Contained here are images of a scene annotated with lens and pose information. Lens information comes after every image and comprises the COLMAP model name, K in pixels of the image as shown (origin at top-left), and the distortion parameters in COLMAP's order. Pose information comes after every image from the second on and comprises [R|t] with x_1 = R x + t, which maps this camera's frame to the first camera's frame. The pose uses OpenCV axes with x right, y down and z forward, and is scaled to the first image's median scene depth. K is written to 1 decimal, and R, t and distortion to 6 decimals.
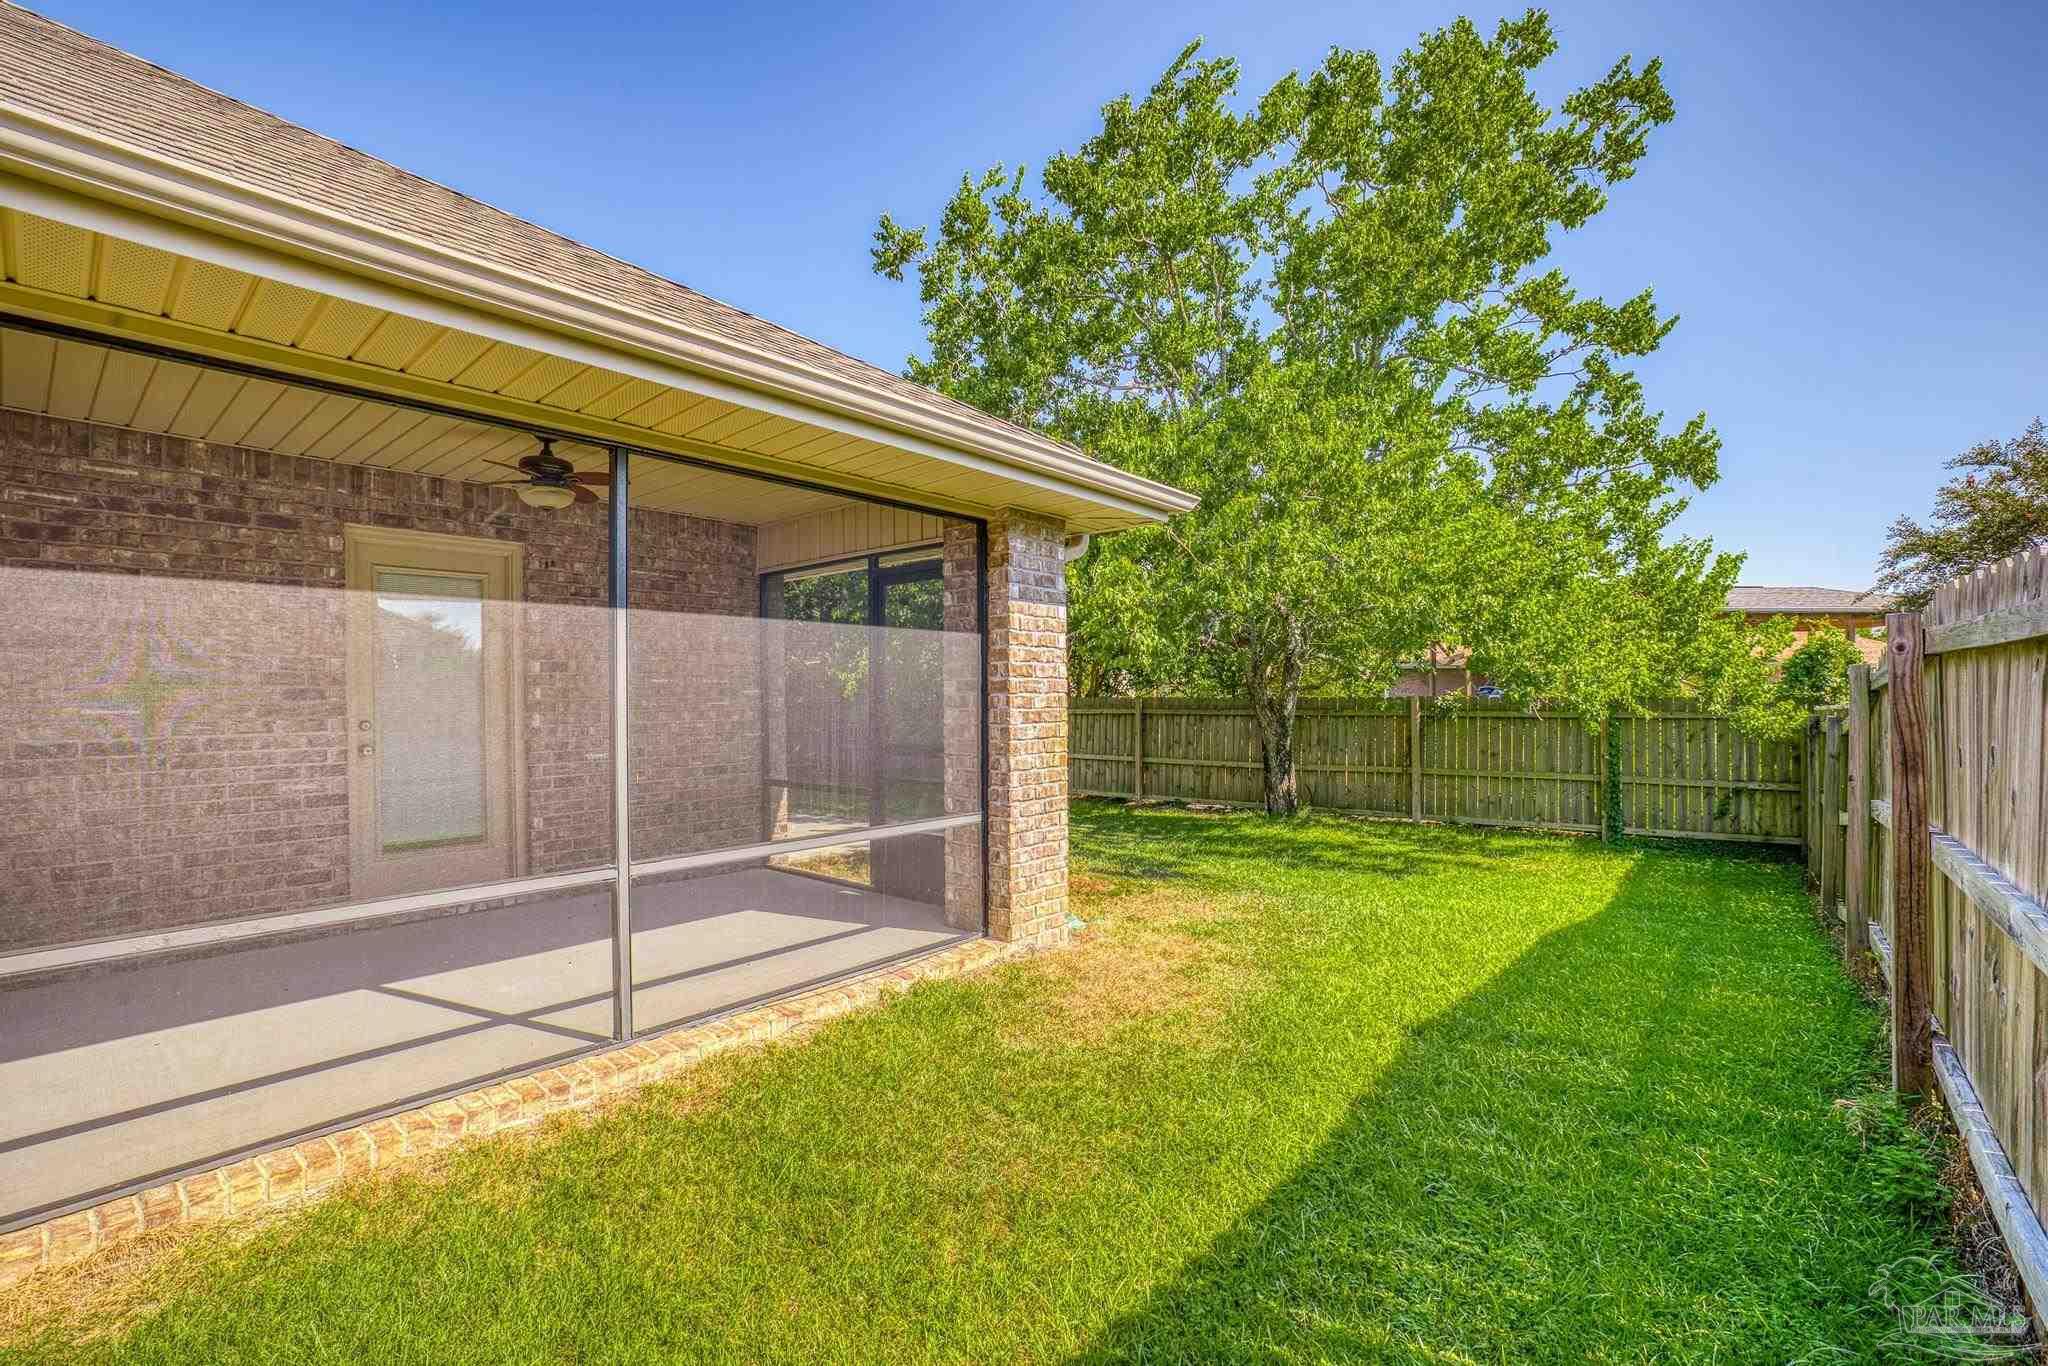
lens RADIAL K [[867.6, 0, 1014.1], [0, 867.6, 695.8], [0, 0, 1]] dist [-0.028350, 0.009904]
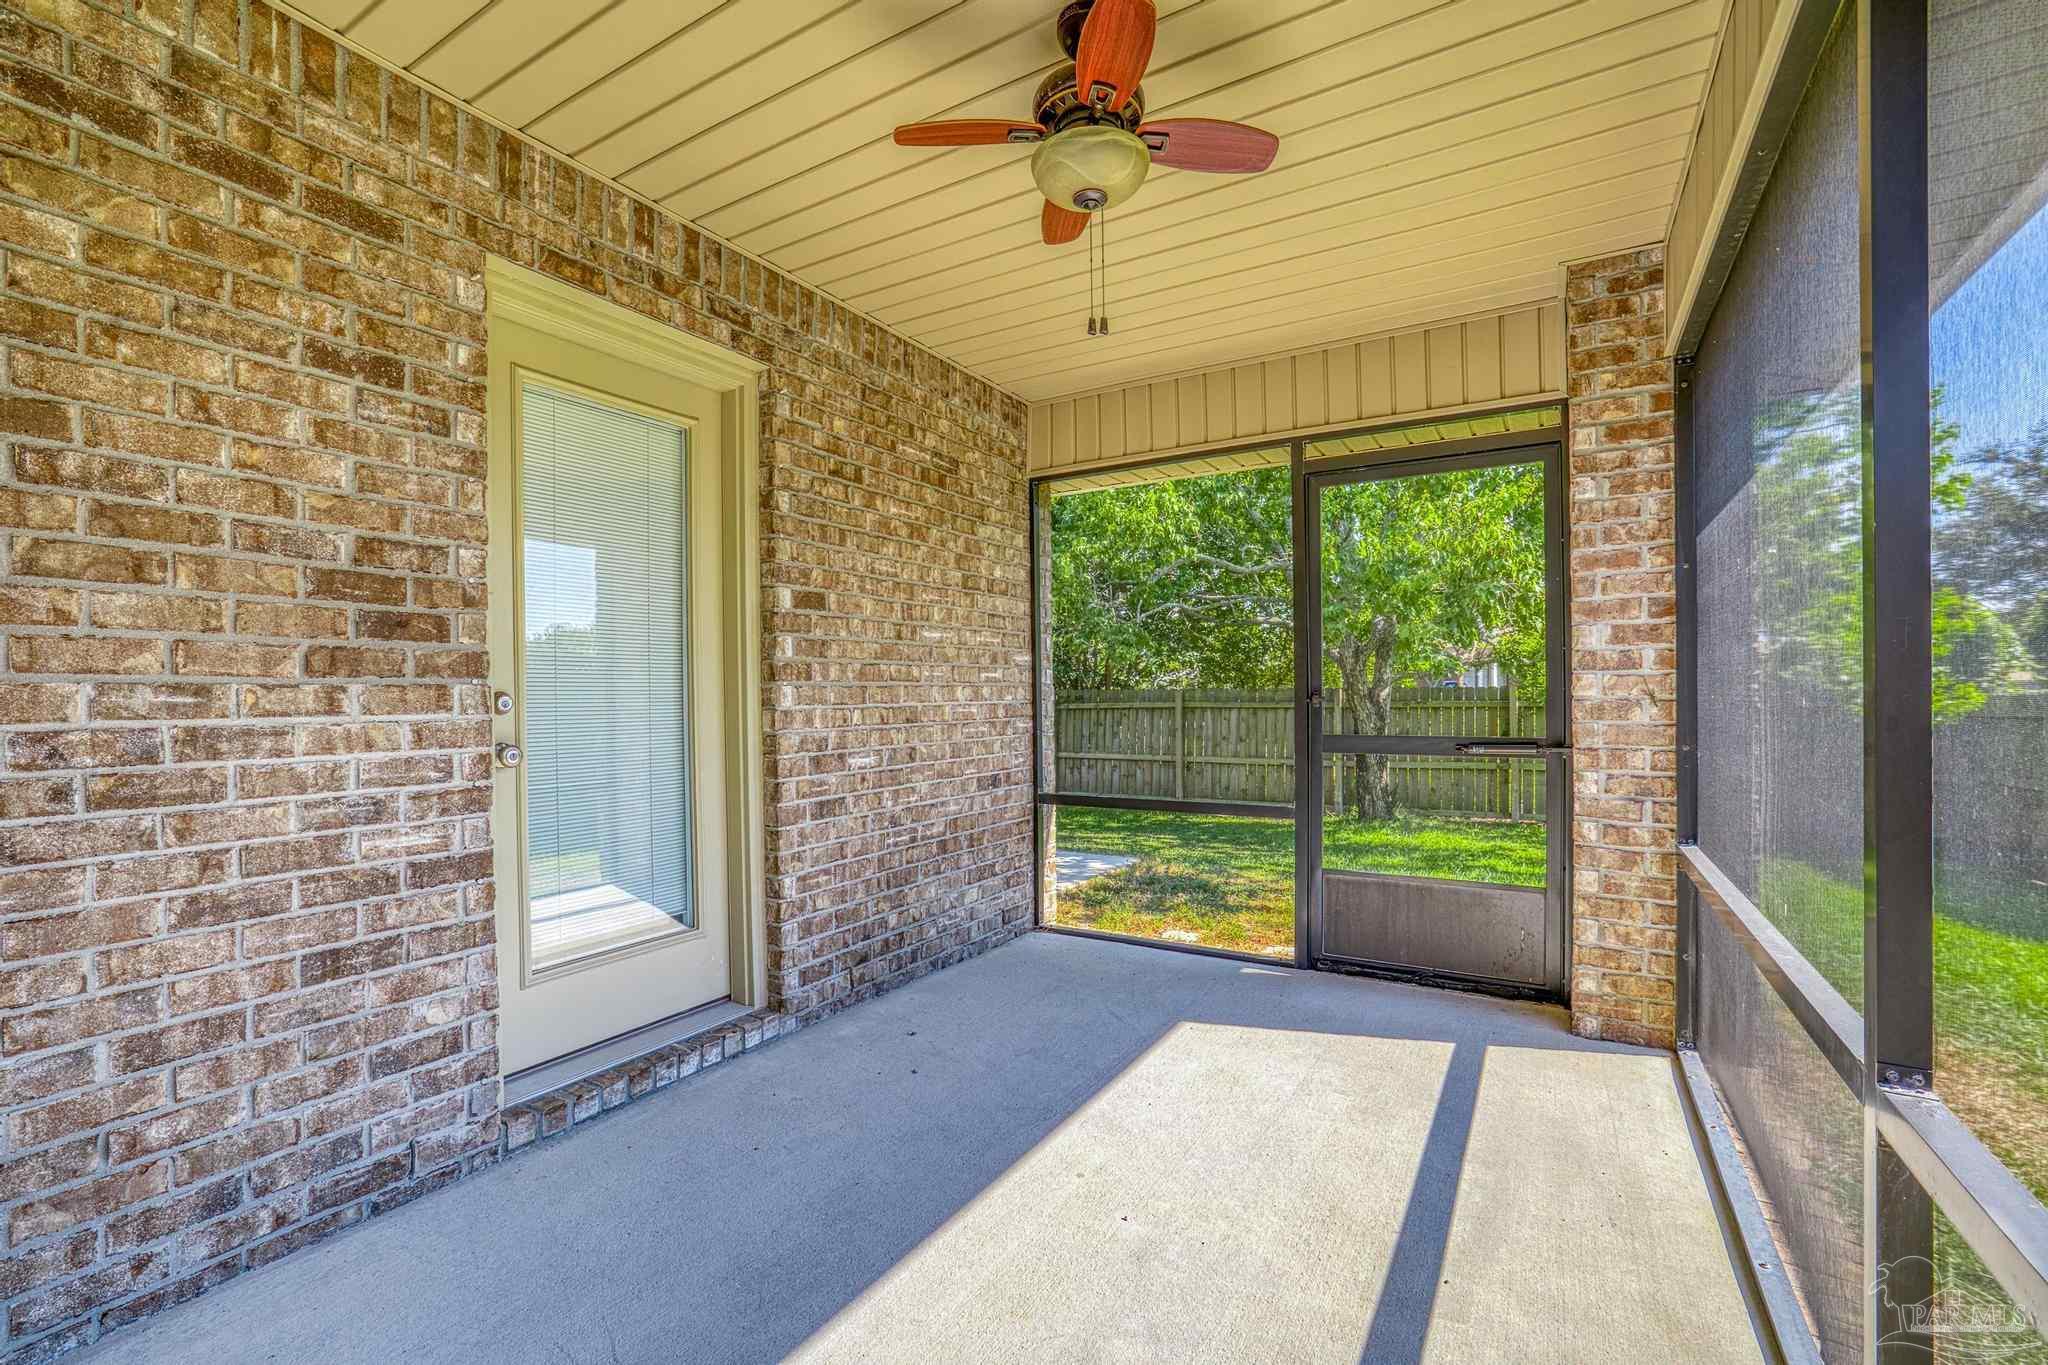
lens RADIAL K [[867.6, 0, 1014.1], [0, 867.6, 695.3], [0, 0, 1]] dist [-0.028350, 0.009904]
pose [[0.984463, 0.000147, 0.175594, -0.295172], [0.000166, 0.999998, -0.001771, 0.016542], [-0.175594, 0.001773, 0.984461, 0.254276]]
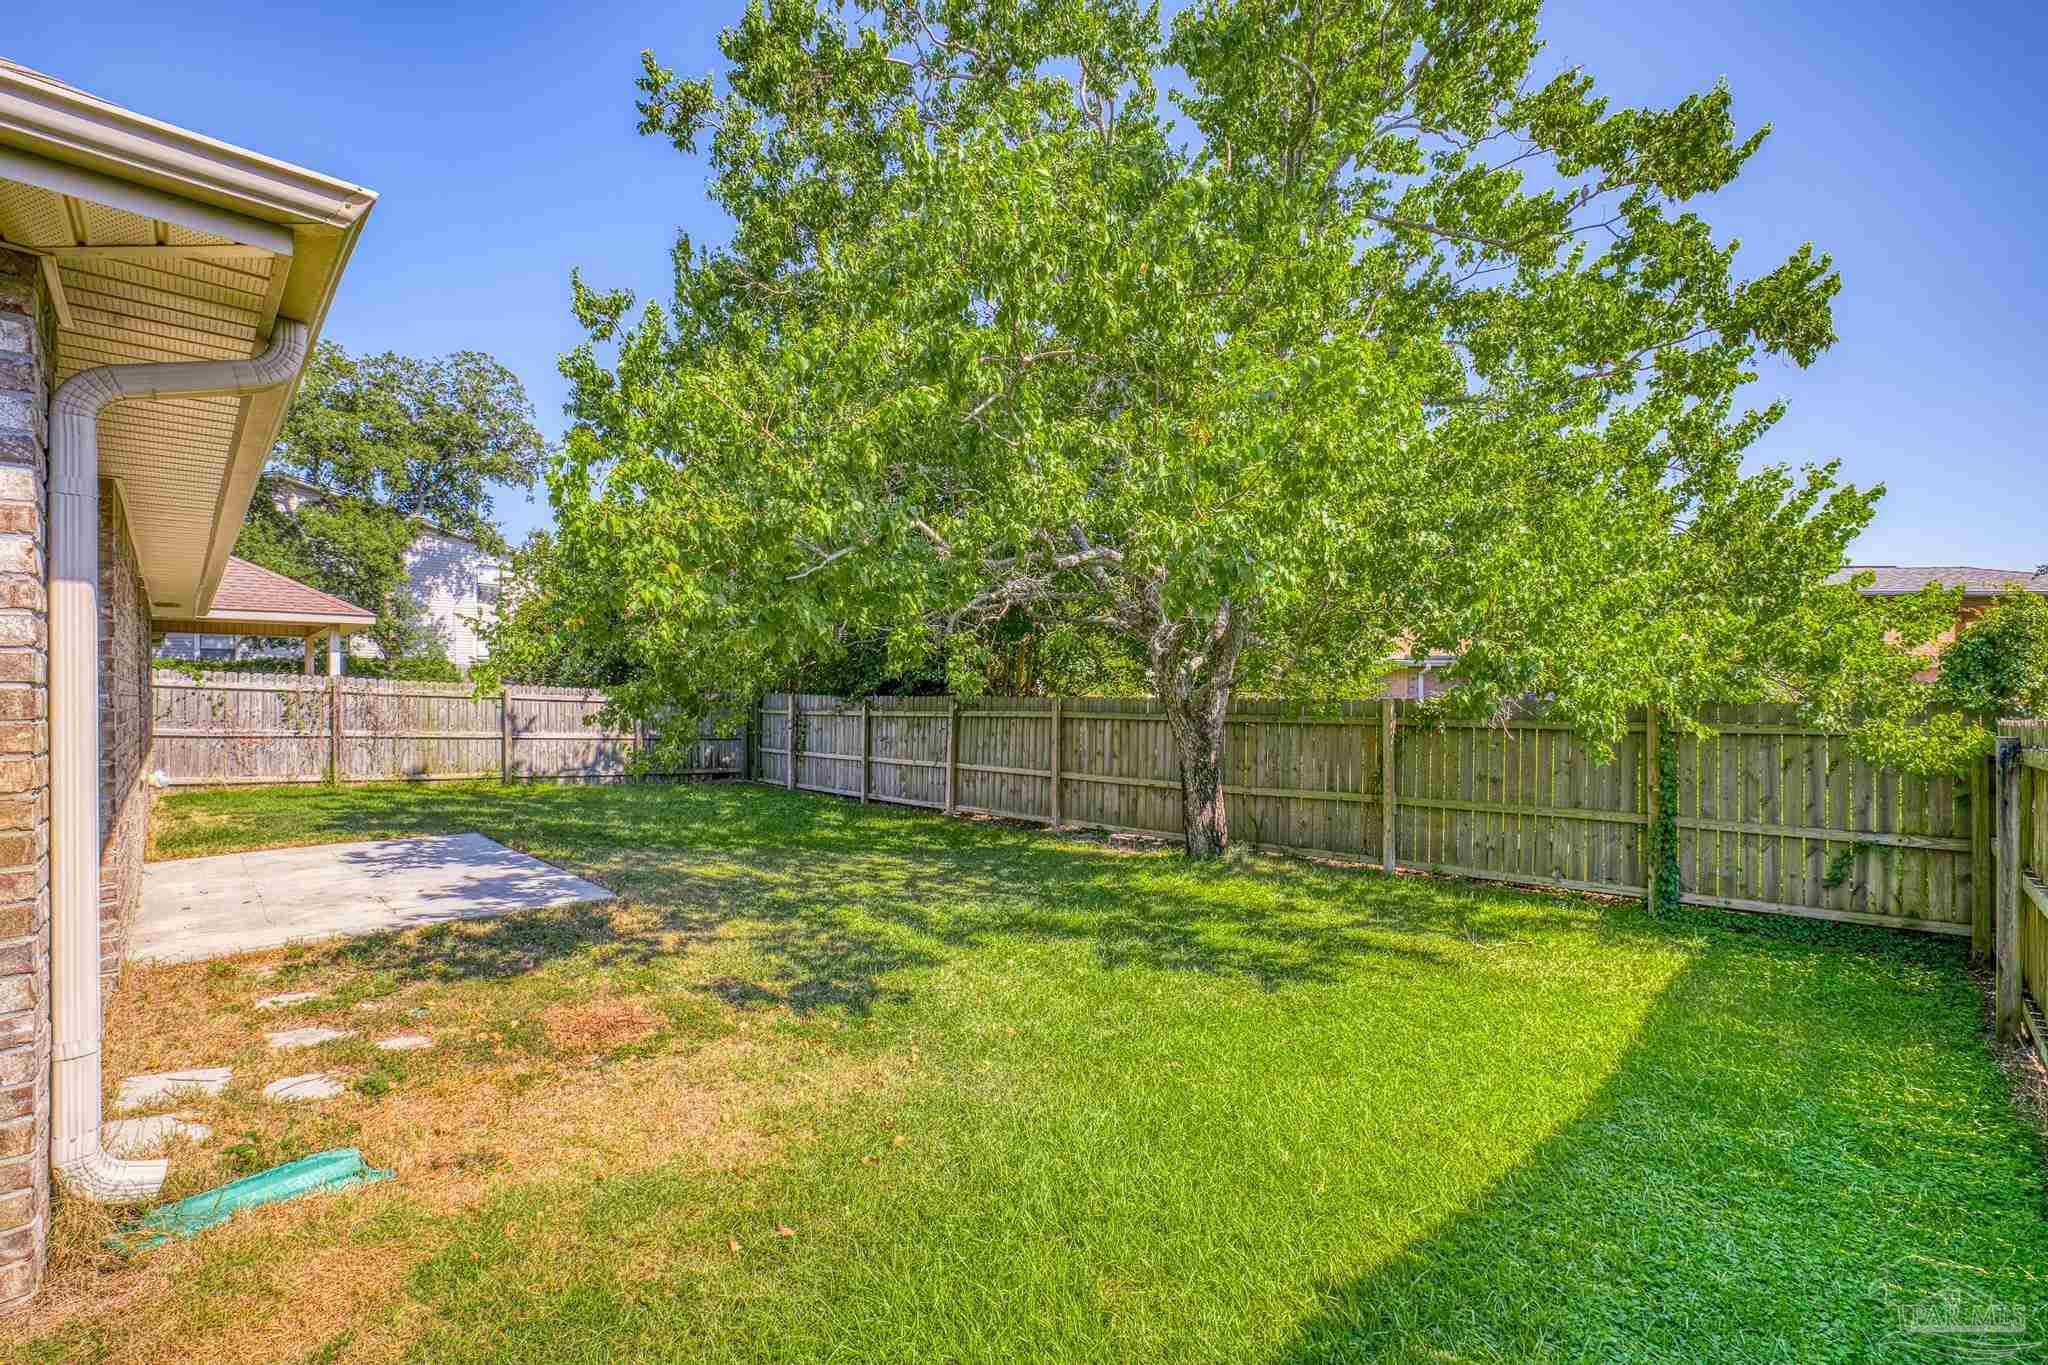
lens RADIAL K [[867.6, 0, 1014.1], [0, 867.6, 695.3], [0, 0, 1]] dist [-0.028350, 0.009904]
pose [[0.996809, 0.008578, -0.079358, 0.277063], [-0.008611, 0.999963, -0.000076, 0.001143], [0.079354, 0.000759, 0.996846, 0.330311]]
